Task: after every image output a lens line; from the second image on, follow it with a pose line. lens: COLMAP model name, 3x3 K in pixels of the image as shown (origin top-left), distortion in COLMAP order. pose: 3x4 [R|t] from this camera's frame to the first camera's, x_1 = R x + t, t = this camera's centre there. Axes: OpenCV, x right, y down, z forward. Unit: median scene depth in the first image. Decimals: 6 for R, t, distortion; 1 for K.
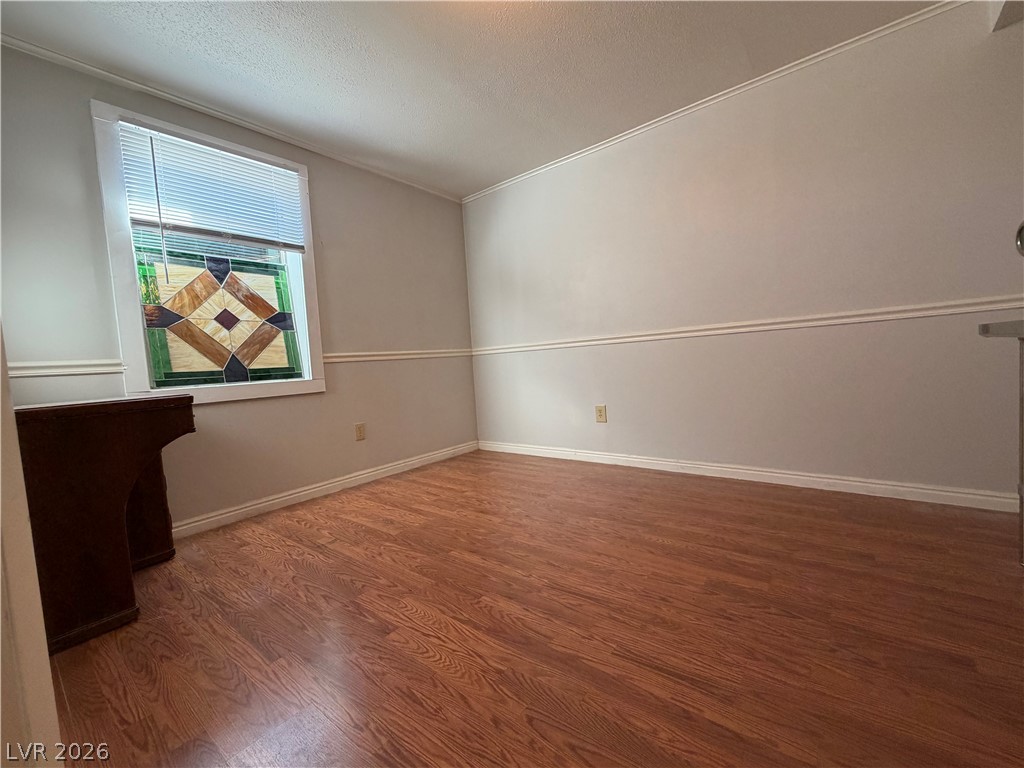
lens RADIAL K [[412.8, 0, 511.9], [0, 412.8, 386.1], [0, 0, 1]] dist [-0.003030, 0.000720]
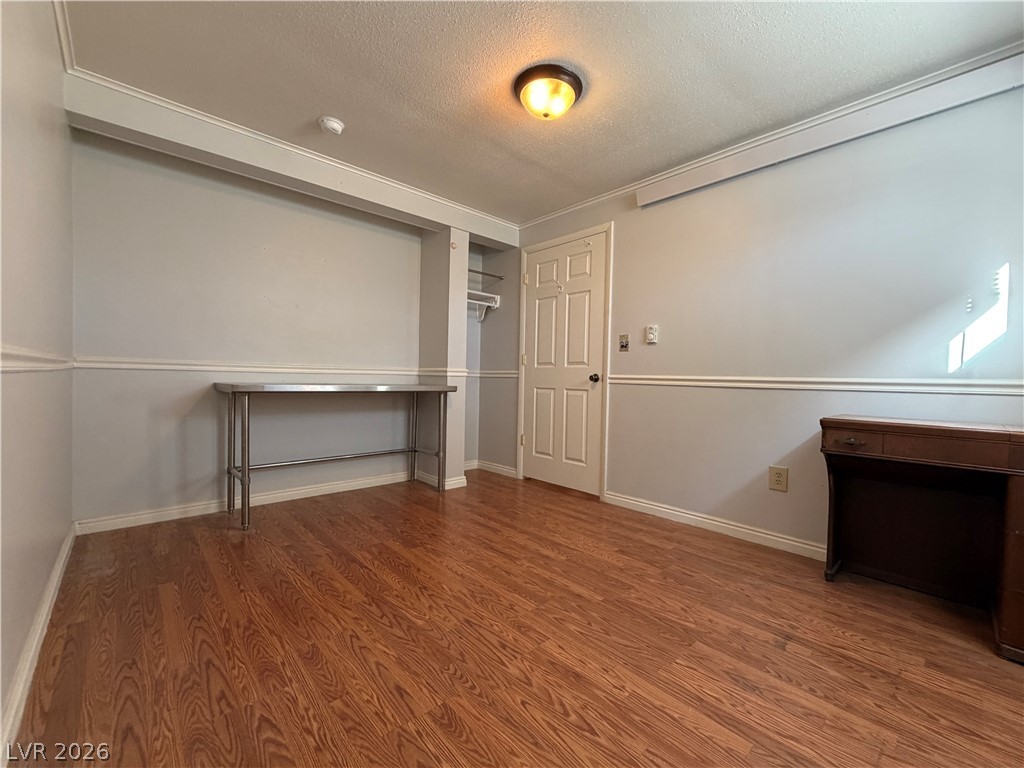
lens RADIAL K [[412.8, 0, 511.9], [0, 412.8, 388.0], [0, 0, 1]] dist [-0.003030, 0.000720]
pose [[-0.986458, 0.037637, 0.159636, -0.106464], [0.049798, 0.996097, 0.072871, -0.152251], [-0.156270, 0.079834, -0.984483, 1.828096]]
